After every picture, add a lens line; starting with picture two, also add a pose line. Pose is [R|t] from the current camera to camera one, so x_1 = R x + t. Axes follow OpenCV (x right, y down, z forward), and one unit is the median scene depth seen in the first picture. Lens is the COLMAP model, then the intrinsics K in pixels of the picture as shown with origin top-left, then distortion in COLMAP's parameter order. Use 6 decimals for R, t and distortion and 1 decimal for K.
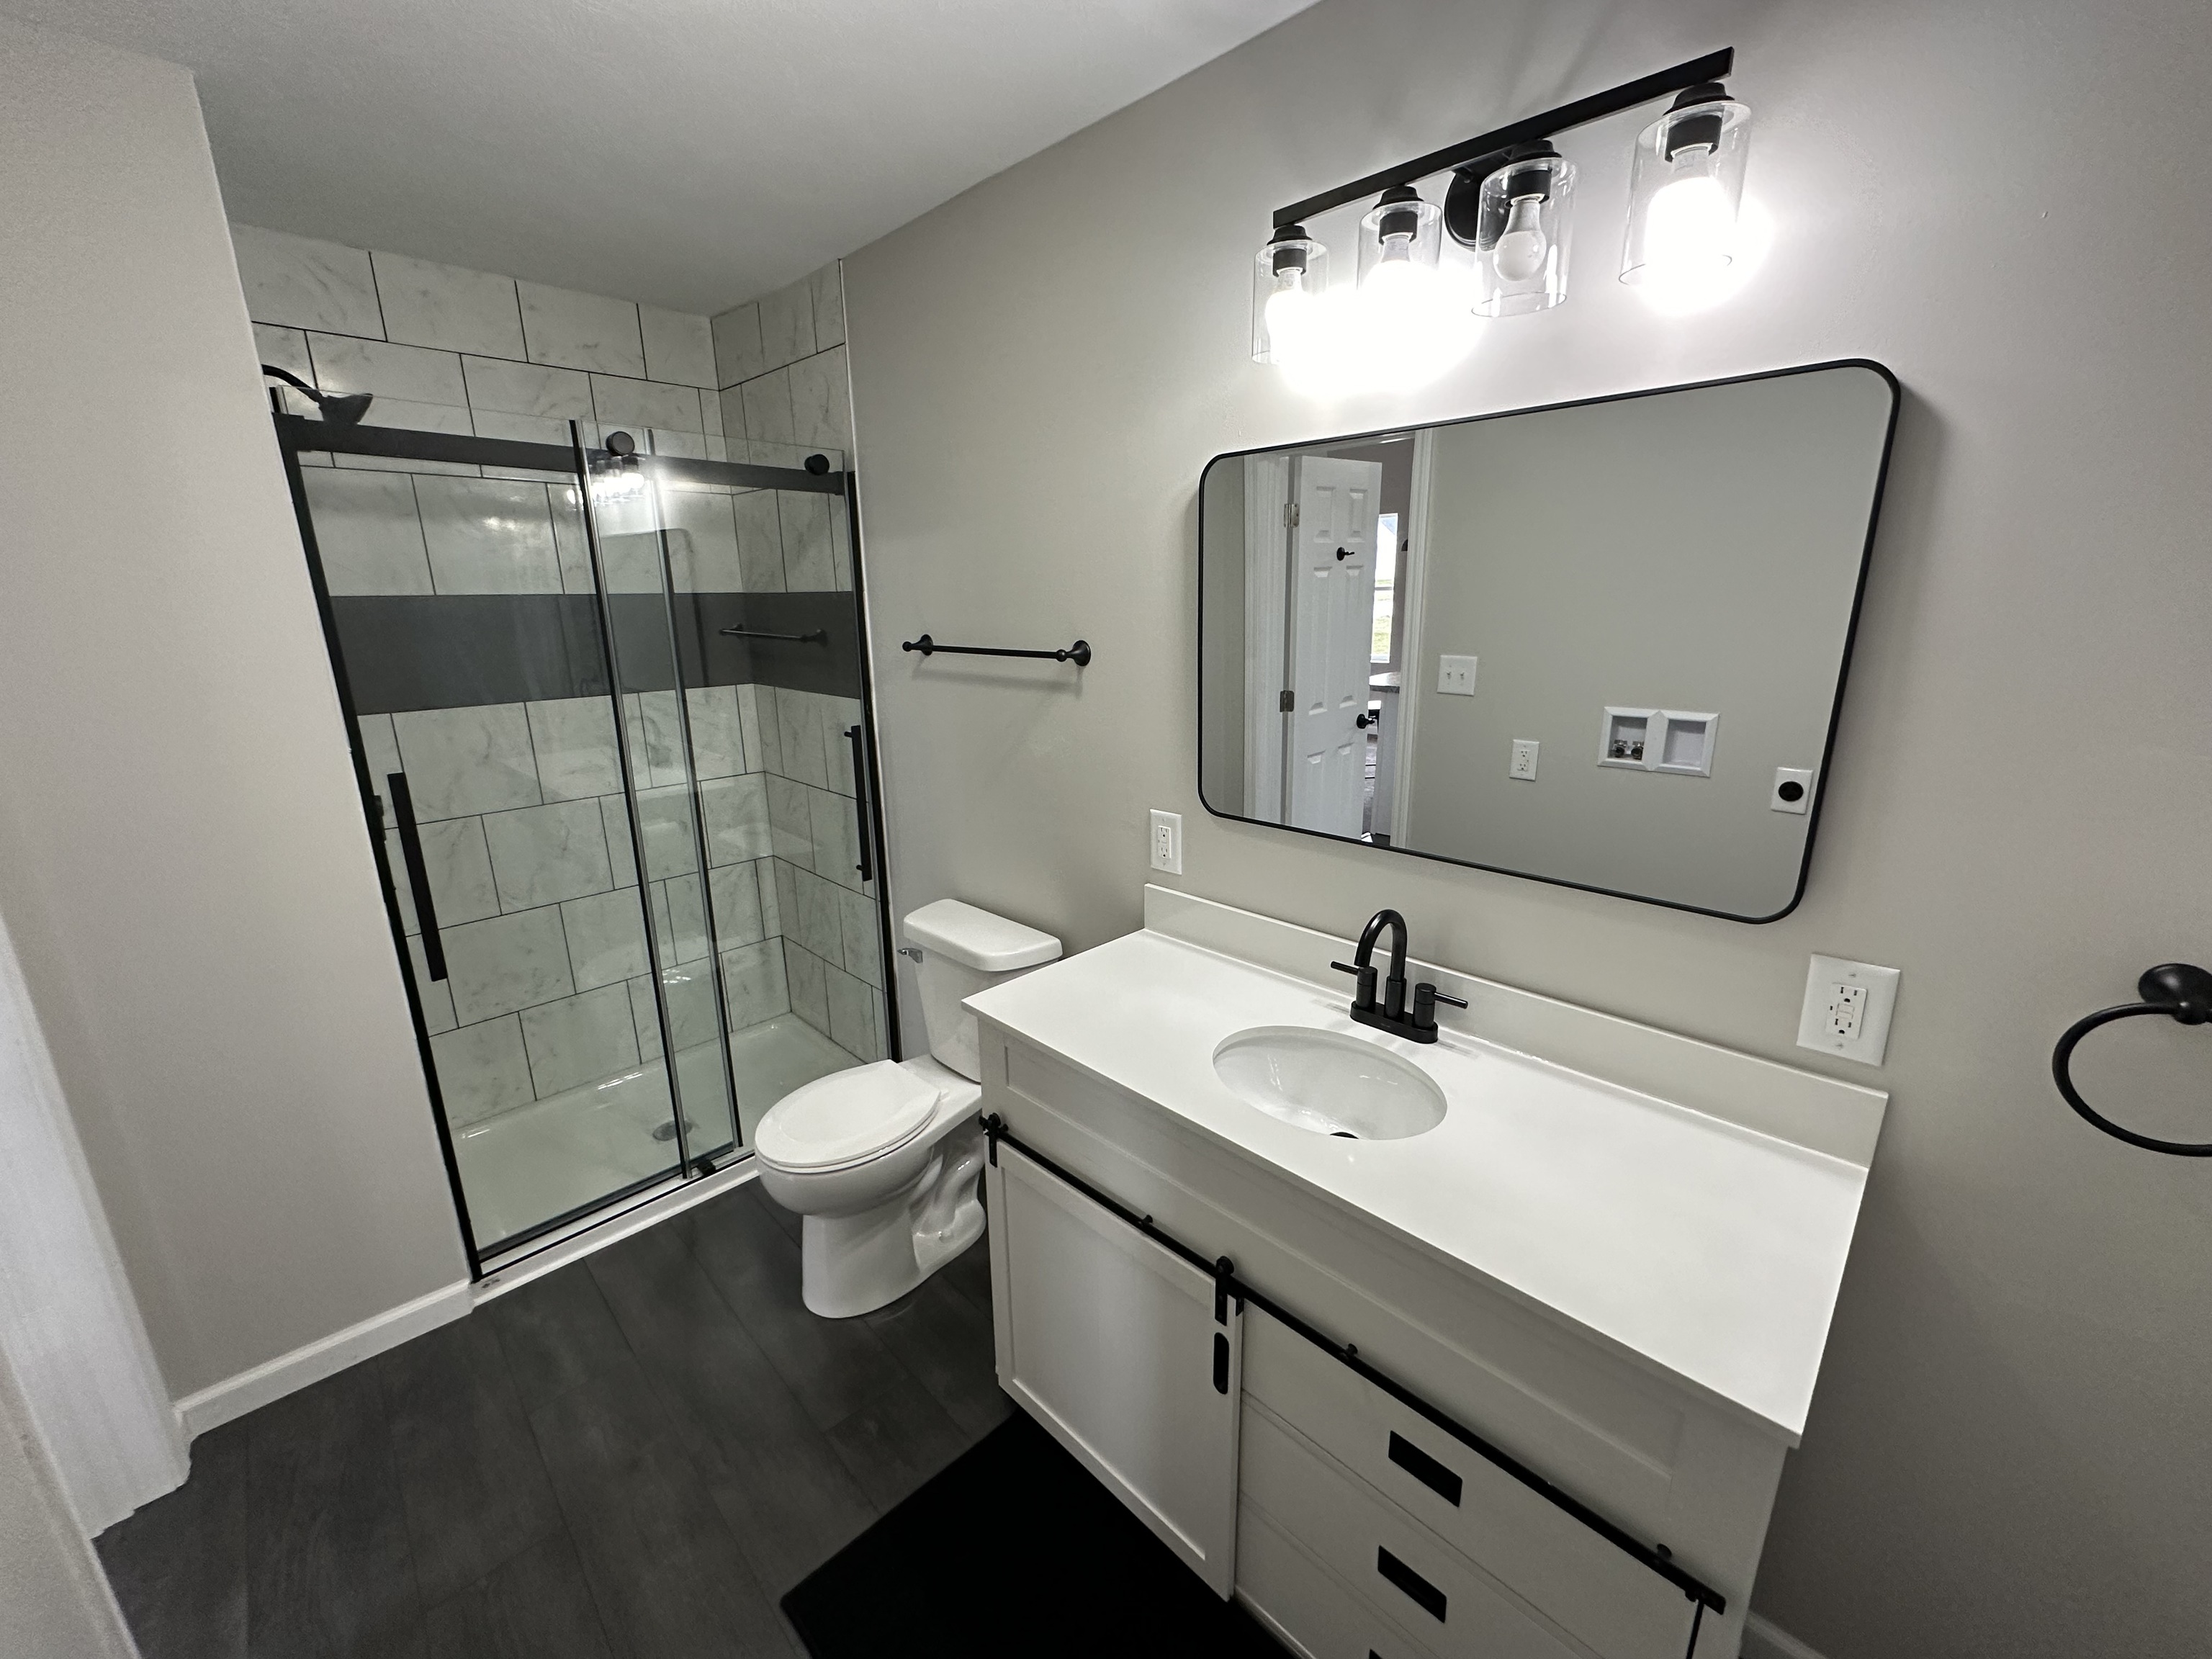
lens RADIAL K [[878.4, 0, 1105.8], [0, 878.4, 833.0], [0, 0, 1]] dist [-0.000577, -0.000186]
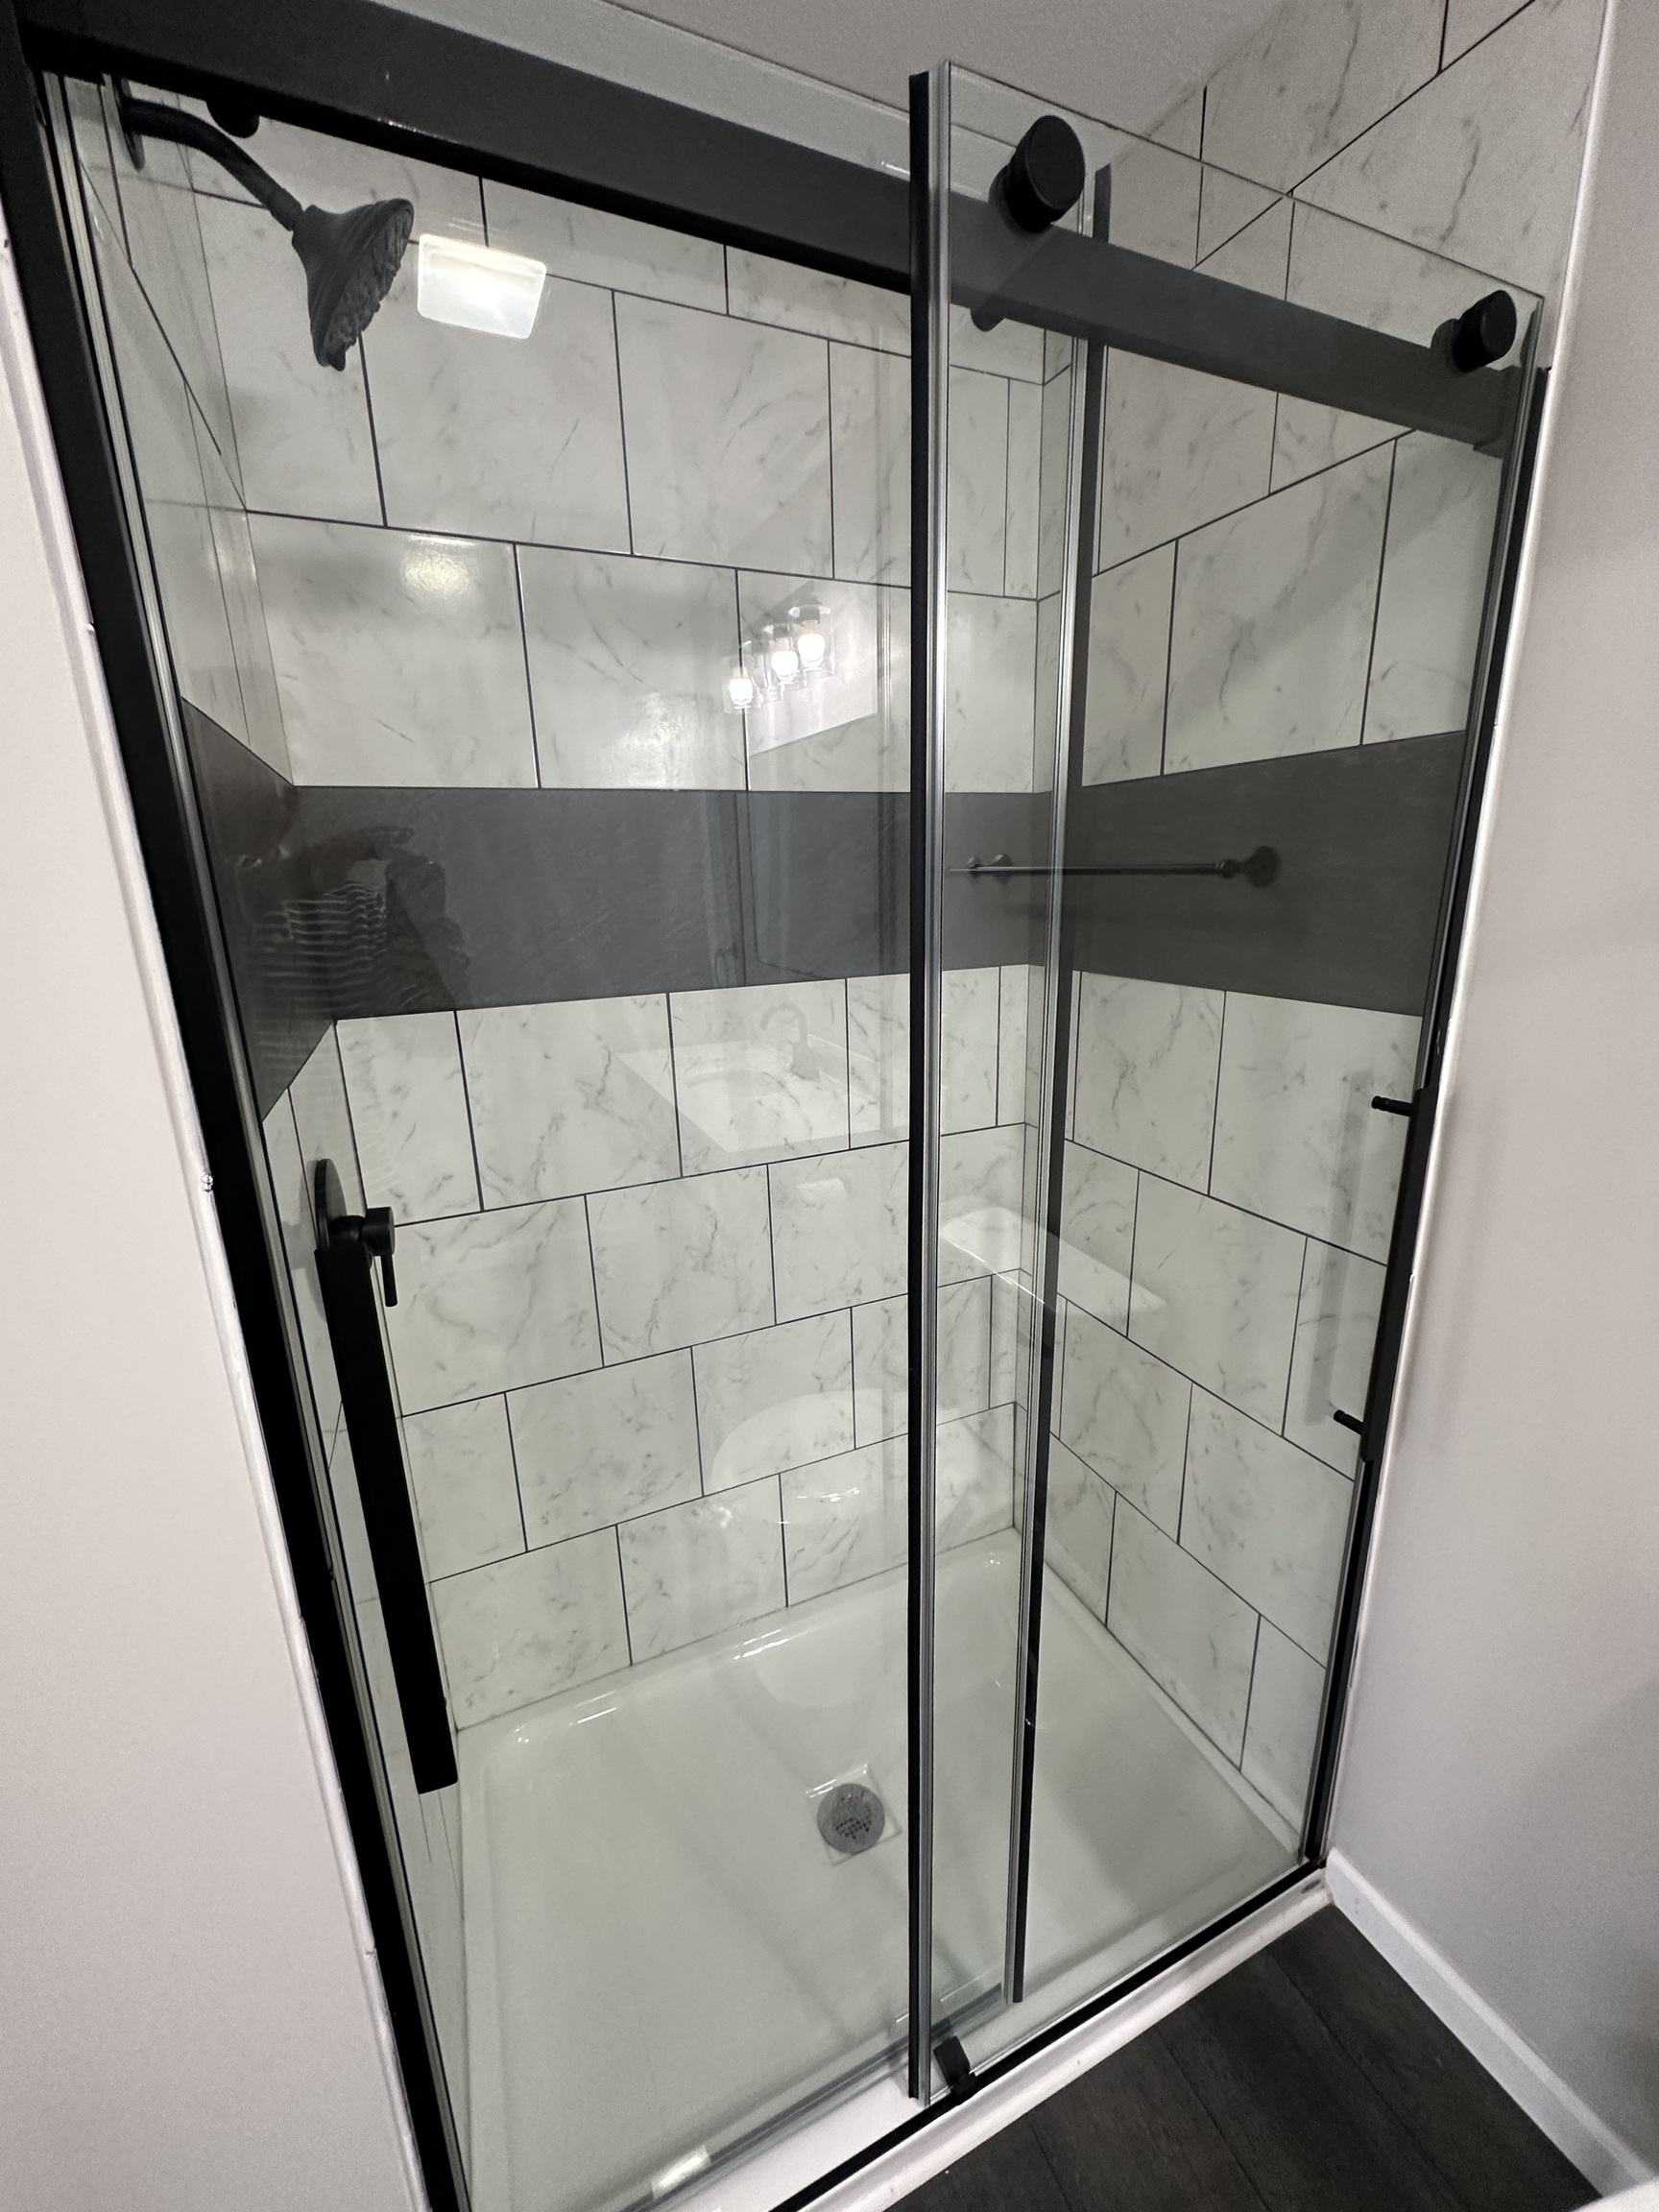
lens RADIAL K [[878.4, 0, 834.7], [0, 878.4, 1106.3], [0, 0, 1]] dist [-0.000577, -0.000186]
pose [[0.933884, 0.075818, -0.349447, -0.479506], [-0.075432, 0.997042, 0.014736, -0.123722], [0.349530, 0.012597, 0.936840, 0.684250]]
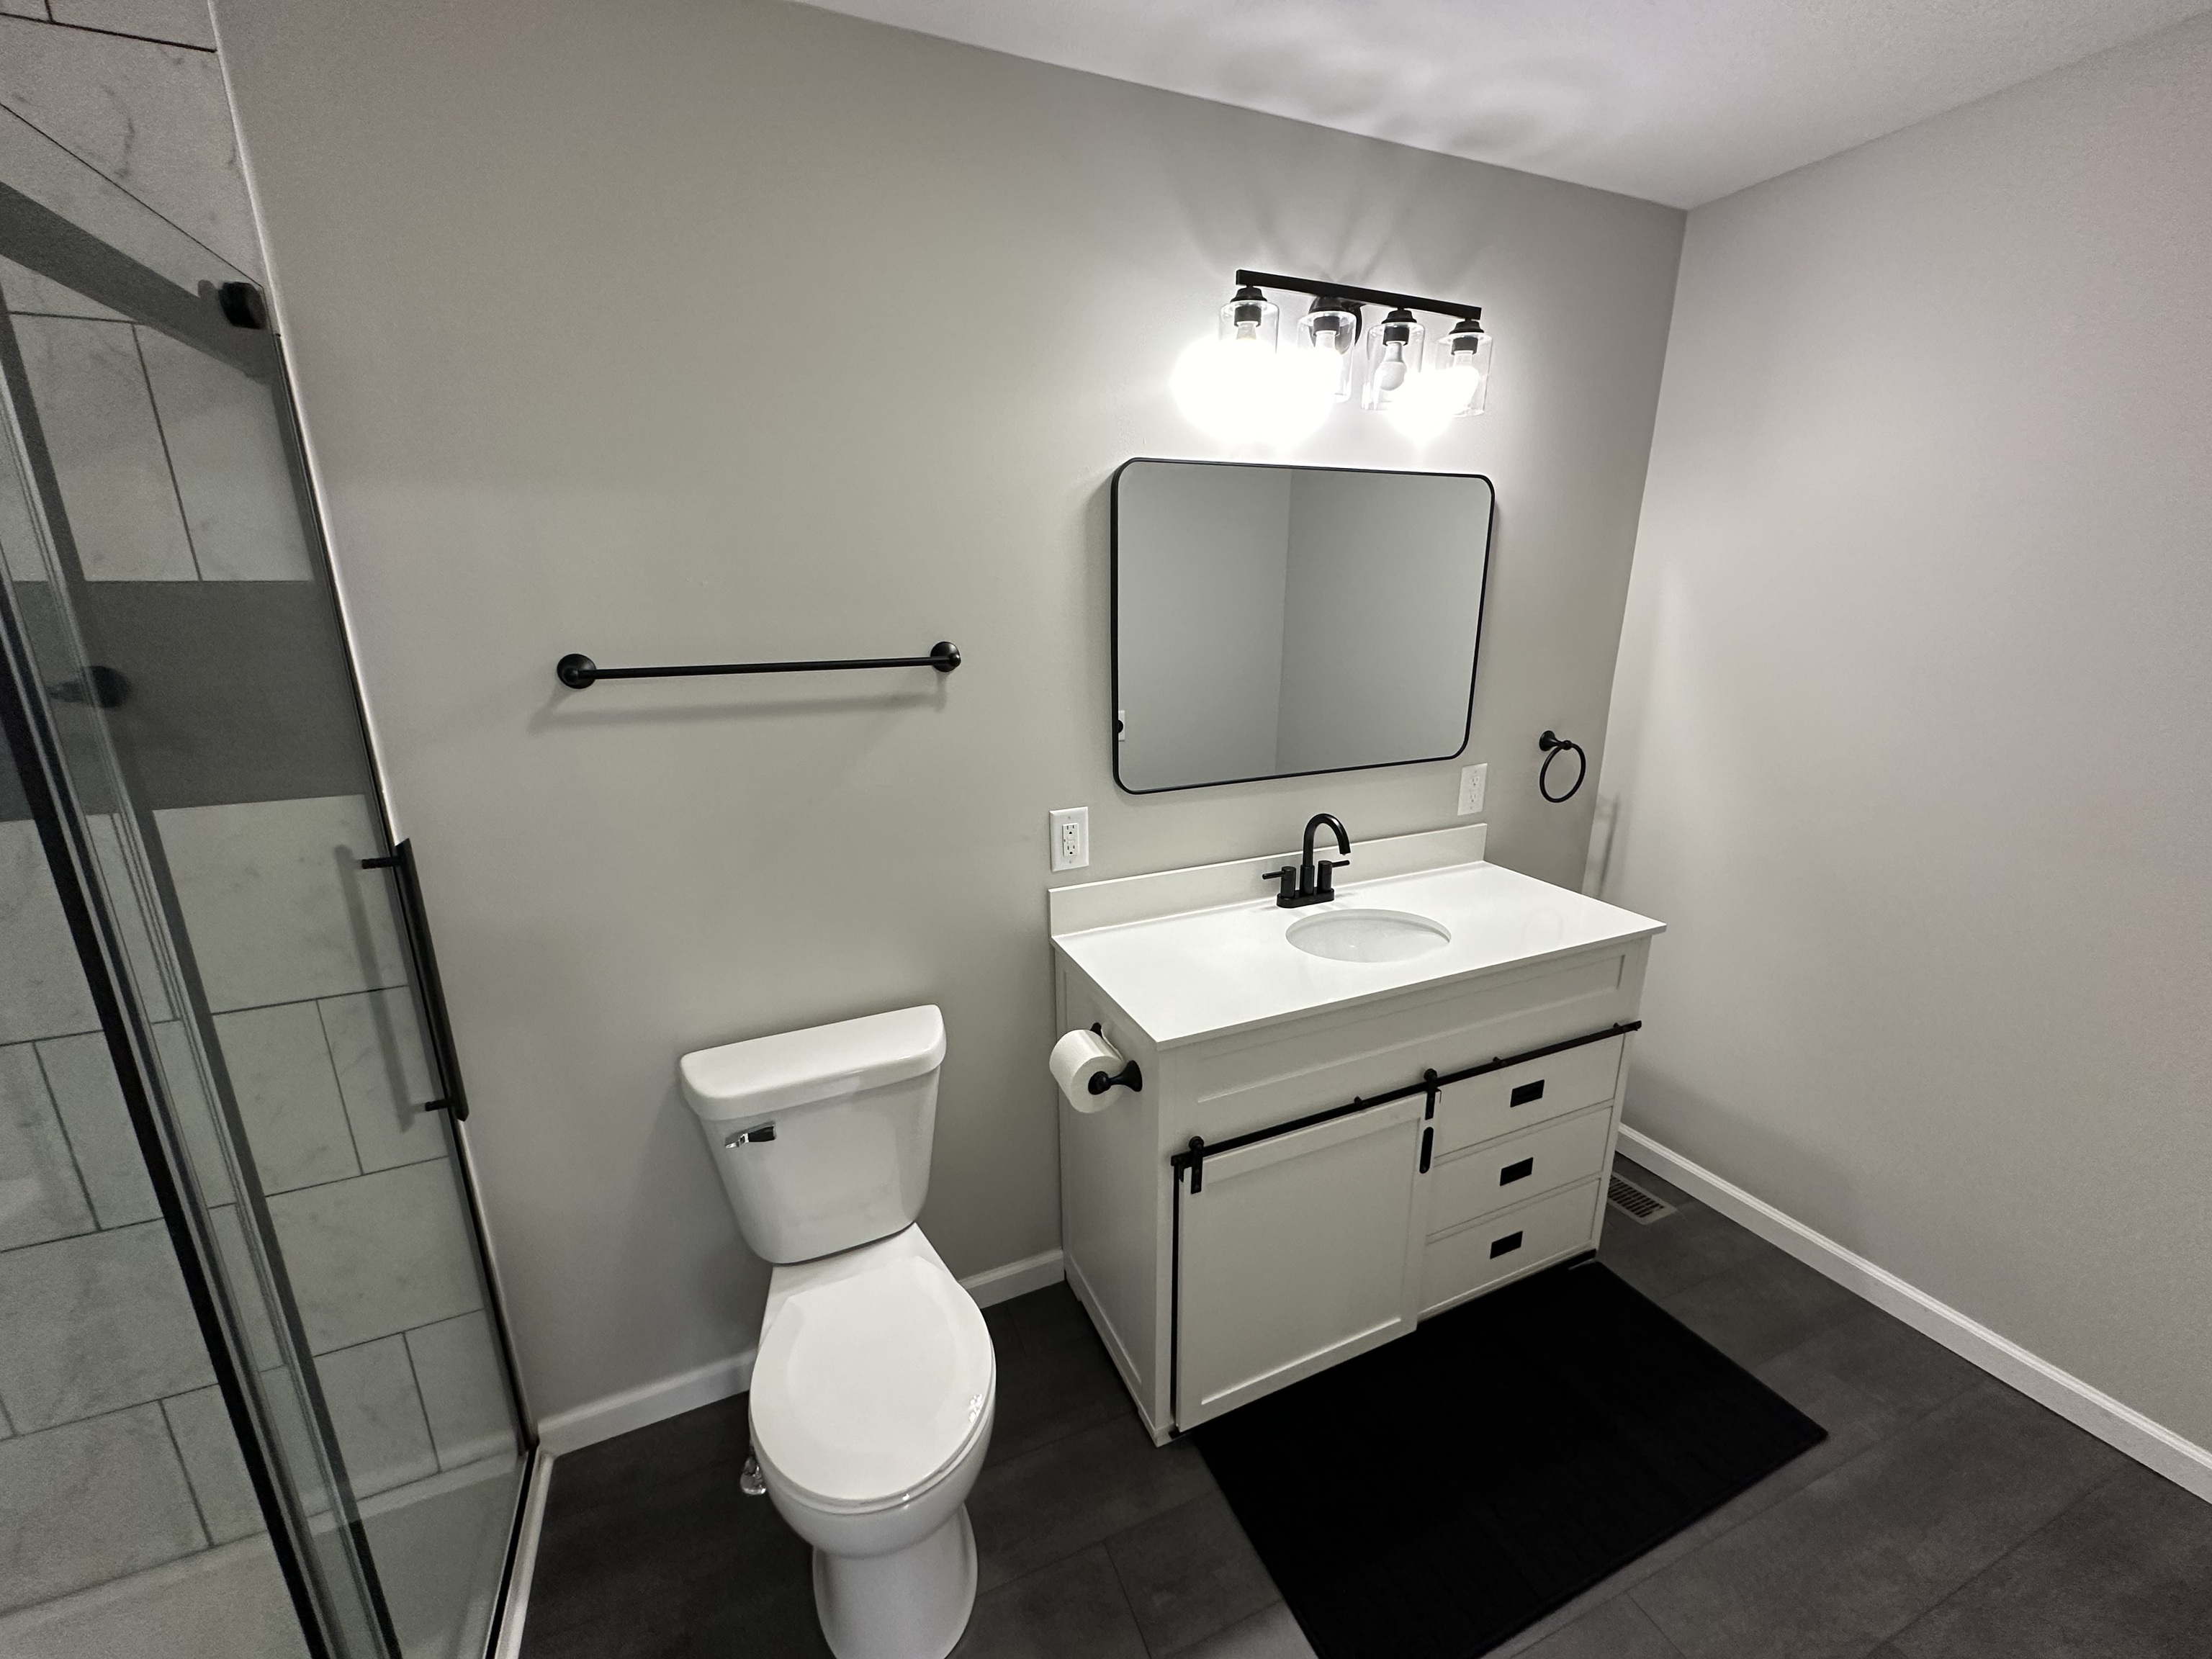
lens RADIAL K [[878.4, 0, 1105.8], [0, 878.4, 833.0], [0, 0, 1]] dist [-0.000577, -0.000186]
pose [[0.367265, -0.240829, 0.898397, -0.734610], [0.248277, 0.956234, 0.154838, -0.127718], [-0.896368, 0.166184, 0.410984, 0.510987]]
